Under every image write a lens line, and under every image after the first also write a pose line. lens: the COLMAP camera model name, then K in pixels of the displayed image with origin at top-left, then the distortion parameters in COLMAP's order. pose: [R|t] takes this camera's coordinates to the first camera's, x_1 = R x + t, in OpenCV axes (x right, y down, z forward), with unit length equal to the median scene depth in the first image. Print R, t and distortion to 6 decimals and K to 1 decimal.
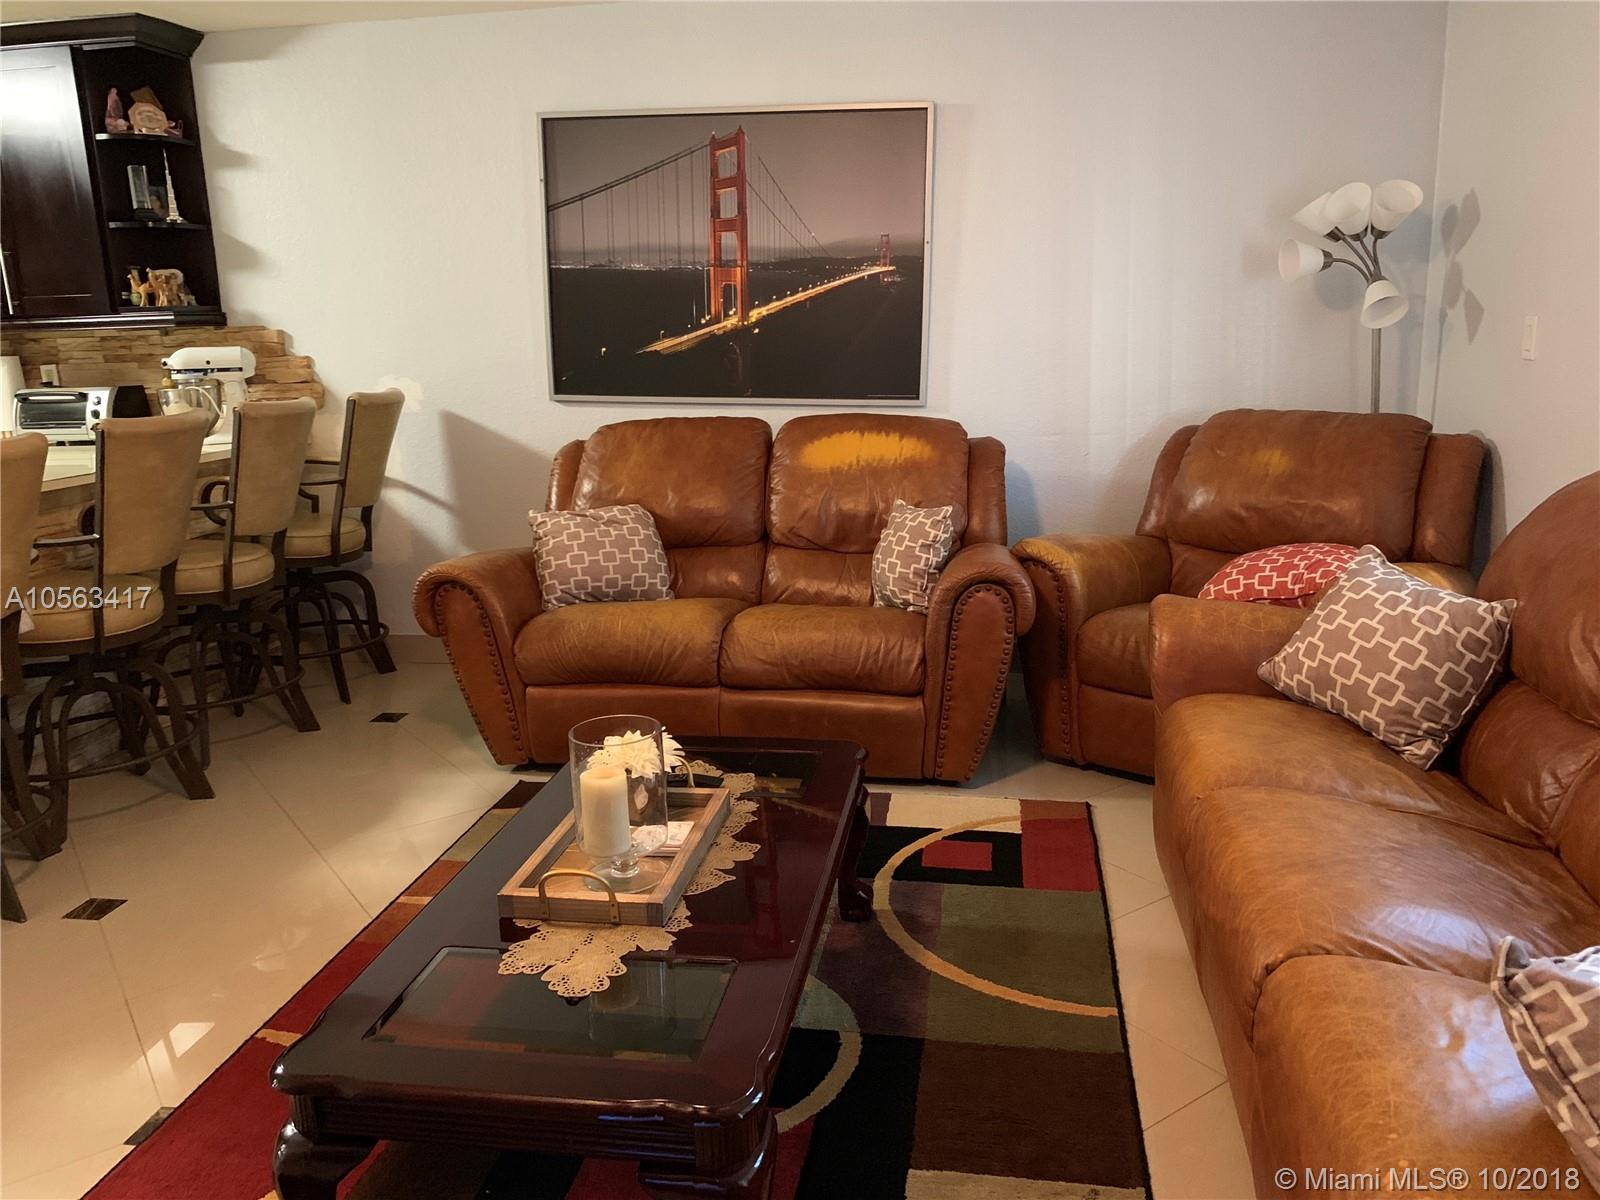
lens RADIAL K [[1252.9, 0, 776.6], [0, 1252.9, 623.3], [0, 0, 1]] dist [-0.001989, -0.011198]
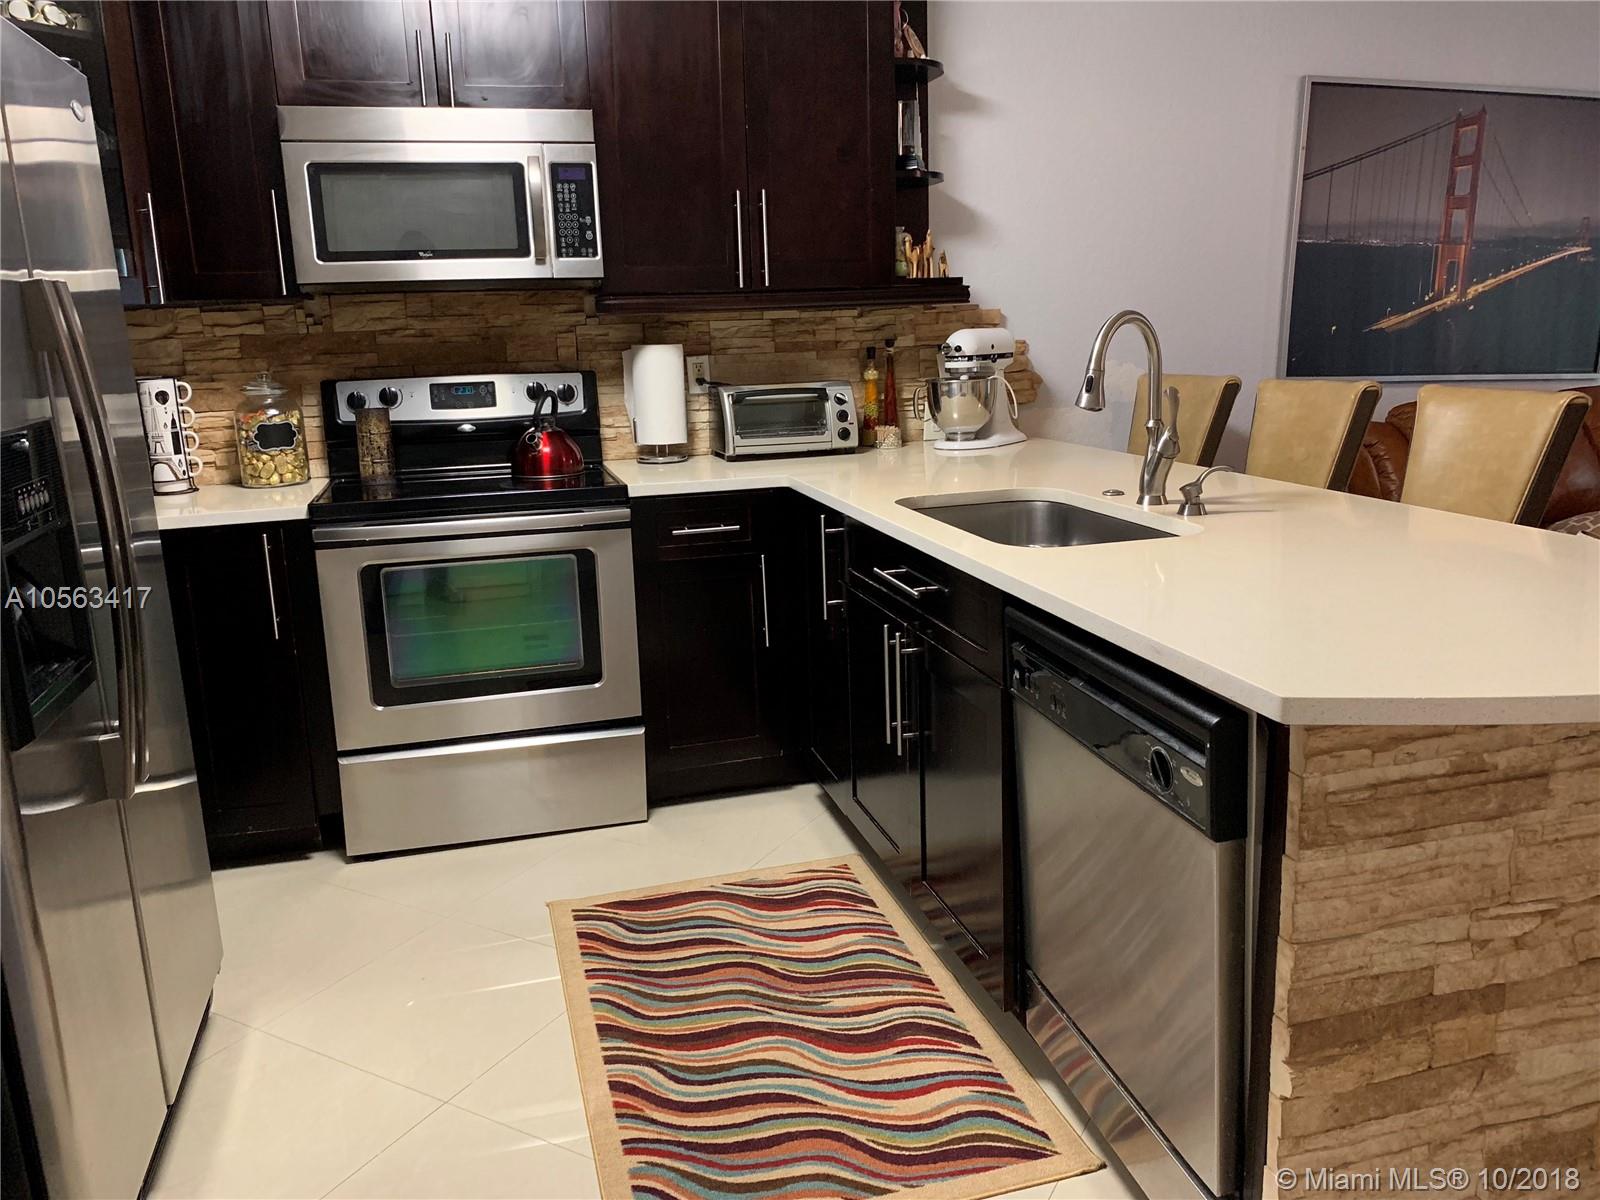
lens RADIAL K [[1227.1, 0, 806.4], [0, 1227.1, 592.8], [0, 0, 1]] dist [0.049814, -0.063918]
pose [[0.893998, -0.097961, 0.437230, -0.941365], [0.112890, 0.993574, -0.008215, -0.055813], [-0.433616, 0.056703, 0.899312, 0.339309]]
